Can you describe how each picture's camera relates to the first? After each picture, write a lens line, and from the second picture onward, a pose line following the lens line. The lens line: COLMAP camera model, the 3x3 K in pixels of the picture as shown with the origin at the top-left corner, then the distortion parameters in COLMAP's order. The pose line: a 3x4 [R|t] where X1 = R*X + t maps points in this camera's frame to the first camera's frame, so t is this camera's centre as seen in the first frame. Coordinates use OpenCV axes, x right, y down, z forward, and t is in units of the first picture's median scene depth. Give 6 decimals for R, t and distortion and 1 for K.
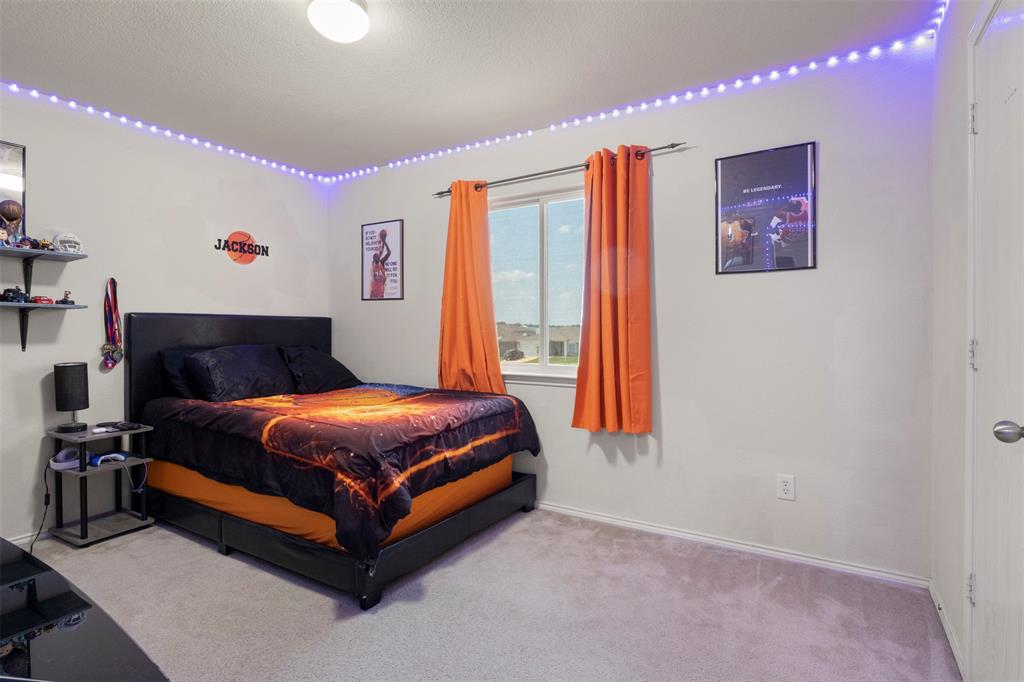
lens RADIAL K [[510.9, 0, 512.6], [0, 510.9, 334.4], [0, 0, 1]] dist [-0.021323, -0.000201]
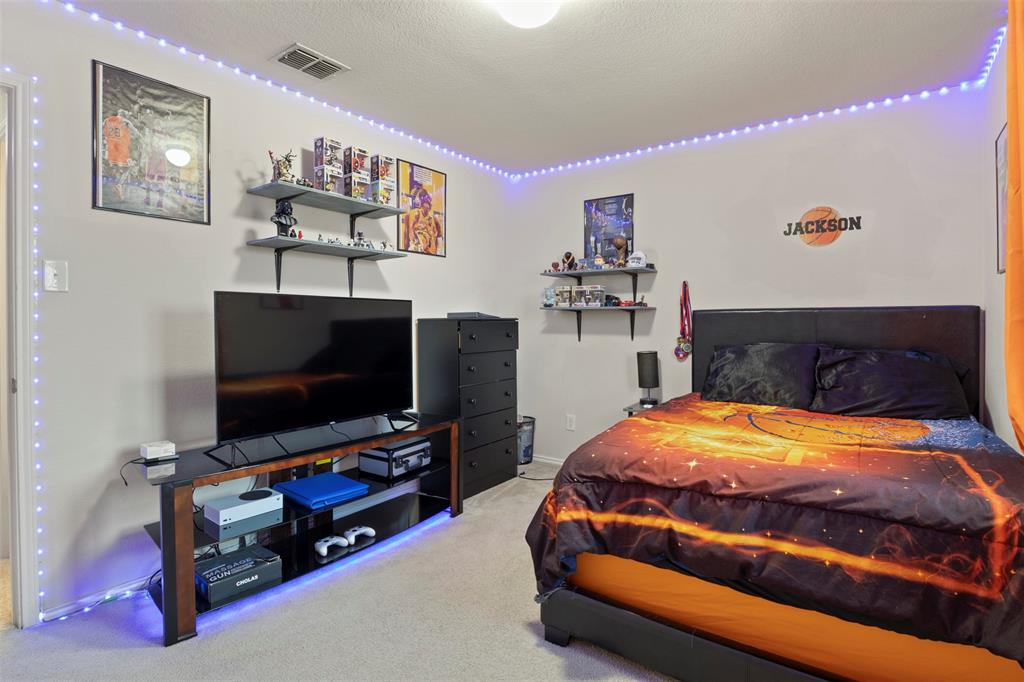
lens RADIAL K [[510.9, 0, 512.6], [0, 510.9, 334.4], [0, 0, 1]] dist [-0.021323, -0.000201]
pose [[-0.085683, 0.016620, -0.996184, 0.435895], [-0.008727, 0.999810, 0.017431, -0.006097], [0.996284, 0.010188, -0.085522, 0.739892]]
